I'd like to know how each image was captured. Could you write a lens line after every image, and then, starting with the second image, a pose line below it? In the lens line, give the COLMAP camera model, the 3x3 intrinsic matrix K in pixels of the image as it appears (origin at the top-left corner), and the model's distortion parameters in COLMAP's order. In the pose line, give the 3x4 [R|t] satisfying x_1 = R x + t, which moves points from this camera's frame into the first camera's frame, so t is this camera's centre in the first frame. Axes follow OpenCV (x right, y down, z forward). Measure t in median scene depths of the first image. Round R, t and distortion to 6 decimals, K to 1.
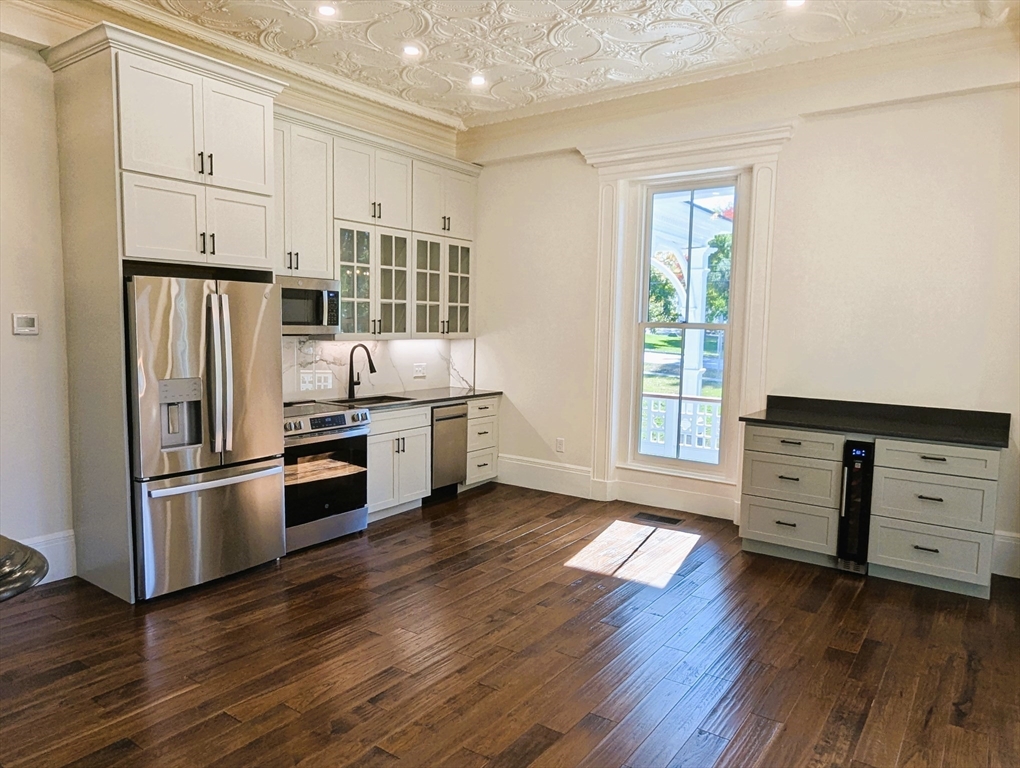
lens RADIAL K [[687.9, 0, 510.0], [0, 687.9, 384.0], [0, 0, 1]] dist [0.004994, -0.002305]
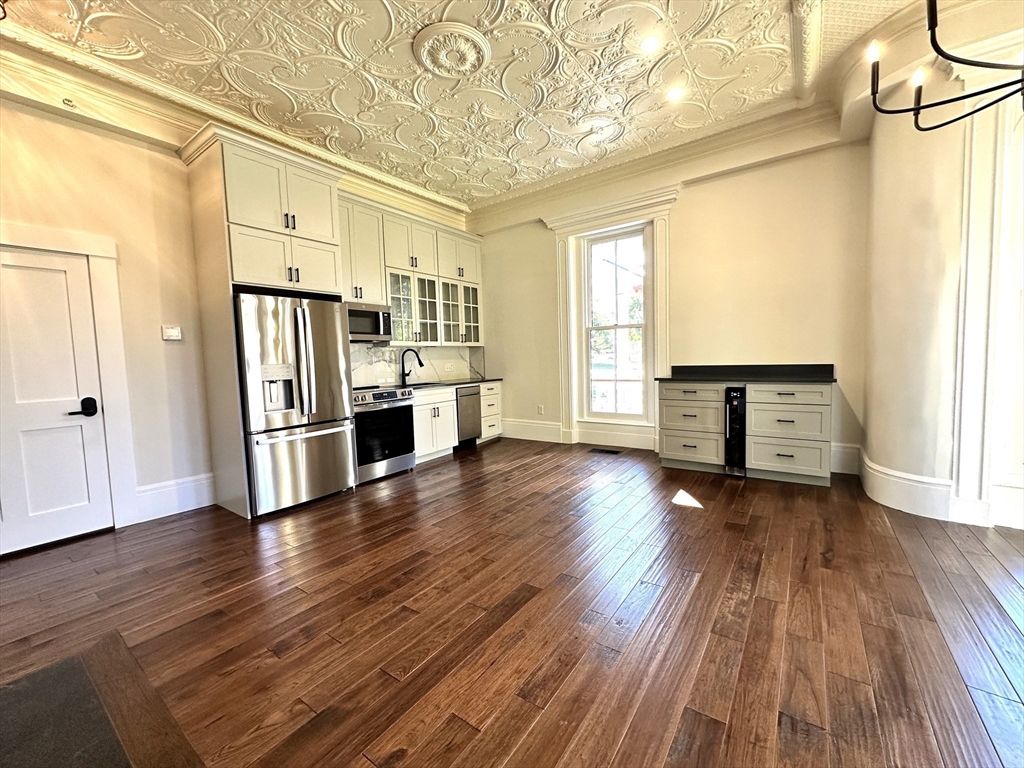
lens RADIAL K [[407.2, 0, 517.8], [0, 407.2, 382.8], [0, 0, 1]] dist [0.000233, -0.000002]
pose [[0.998703, -0.050629, 0.005444, 0.028093], [0.050752, 0.998385, -0.025533, 0.071757], [-0.004142, 0.025776, 0.999659, 0.111047]]
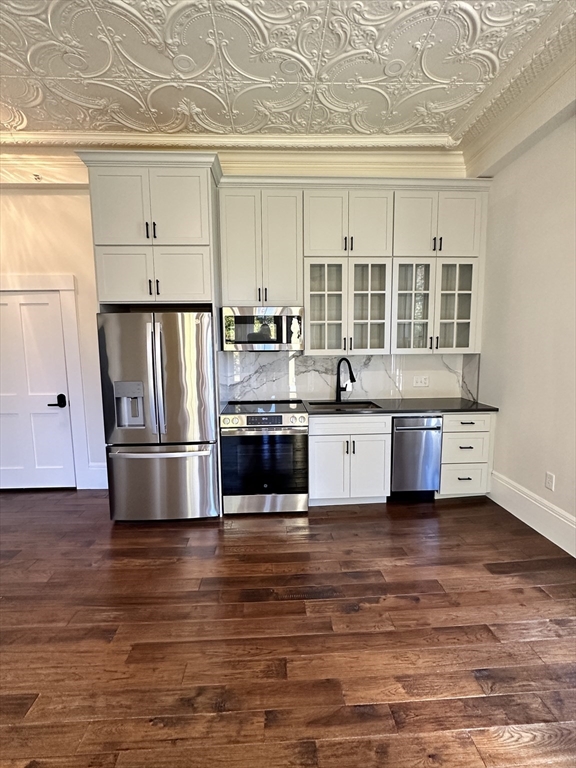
lens RADIAL K [[361.4, 0, 288.0], [0, 361.4, 384.0], [0, 0, 1]] dist [-0.002473, -0.000235]
pose [[0.624546, 0.065917, -0.778201, 0.302807], [-0.049438, 0.997770, 0.044839, -0.048122], [0.779422, 0.010469, 0.626412, 0.695344]]
